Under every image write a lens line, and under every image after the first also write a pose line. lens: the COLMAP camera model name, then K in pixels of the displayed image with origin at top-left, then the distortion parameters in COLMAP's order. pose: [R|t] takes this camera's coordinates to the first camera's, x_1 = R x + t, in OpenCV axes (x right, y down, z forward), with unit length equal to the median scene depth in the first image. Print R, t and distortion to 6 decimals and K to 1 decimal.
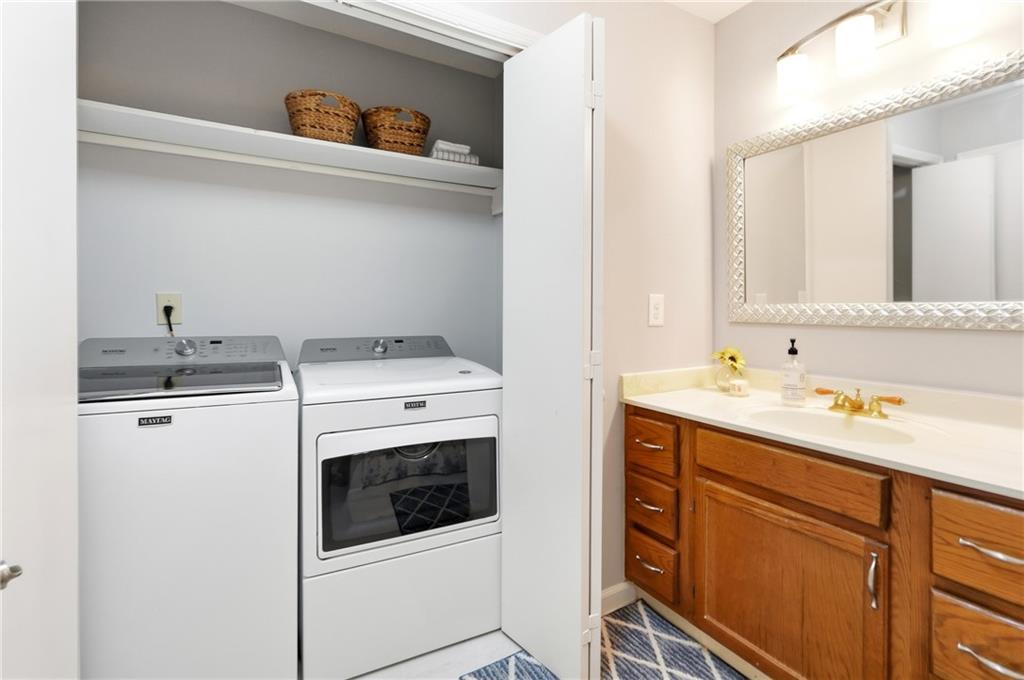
lens RADIAL K [[483.8, 0, 510.0], [0, 483.8, 310.0], [0, 0, 1]] dist [-0.001290, -0.000004]
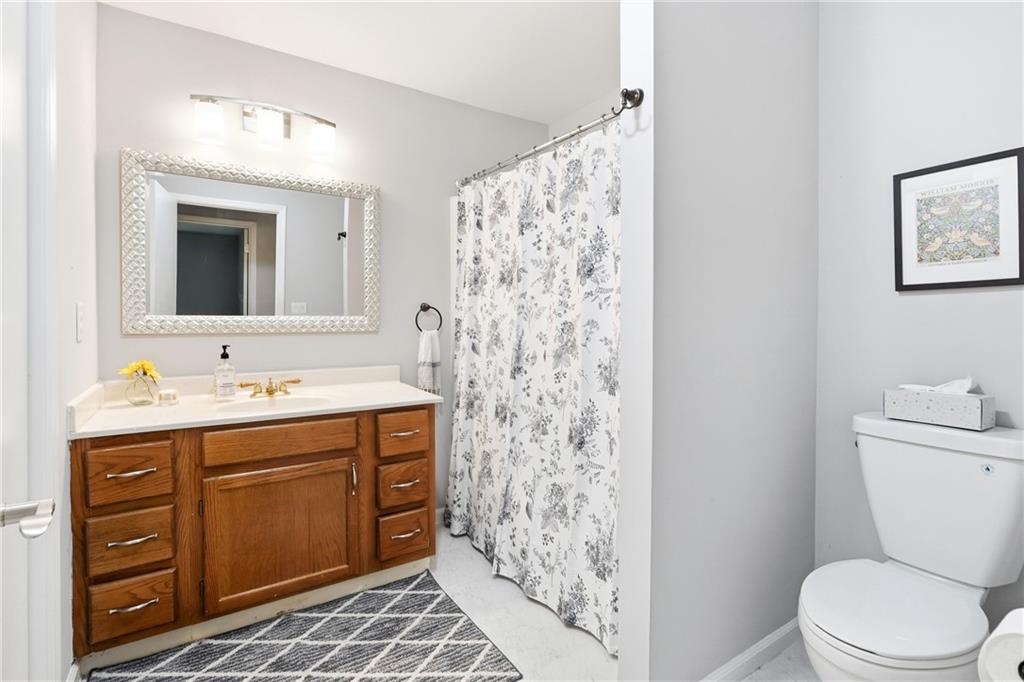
lens RADIAL K [[482.7, 0, 511.0], [0, 482.7, 326.0], [0, 0, 1]] dist [-0.001079, 0.000177]
pose [[-0.069939, -0.009648, 0.997505, -0.707262], [0.000372, 0.999953, 0.009698, 0.000366], [-0.997551, 0.001049, -0.069932, 0.403817]]
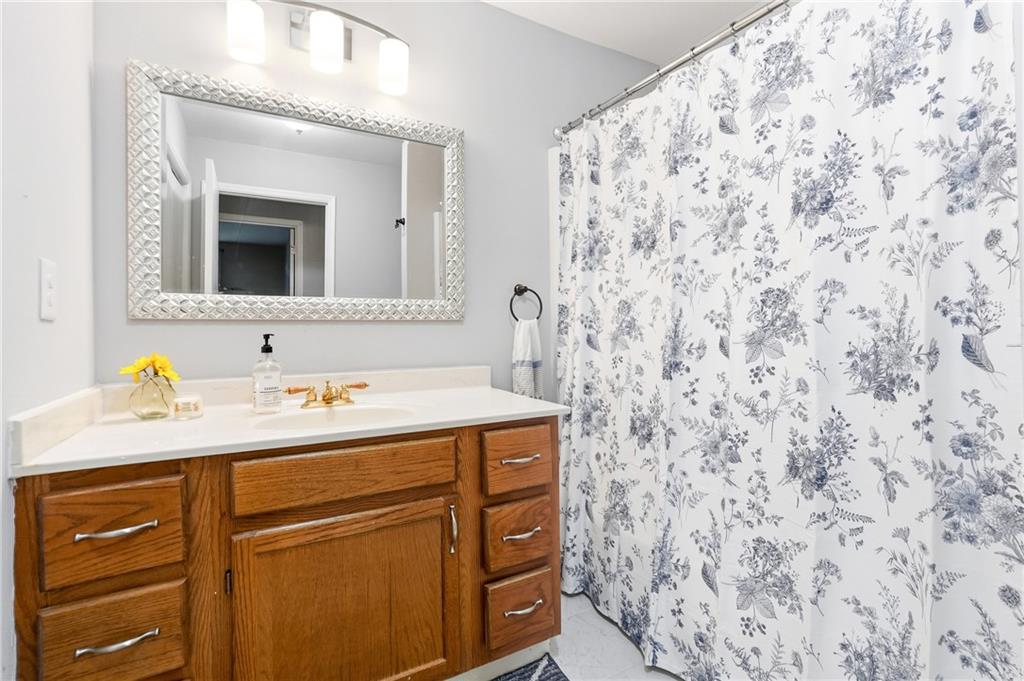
lens RADIAL K [[481.4, 0, 518.5], [0, 481.4, 328.3], [0, 0, 1]] dist [-0.002715, 0.001214]
pose [[-0.007842, 0.012460, 0.999892, -0.284438], [0.014182, 0.999823, -0.012348, 0.071276], [-0.999869, 0.014083, -0.008017, 0.606392]]
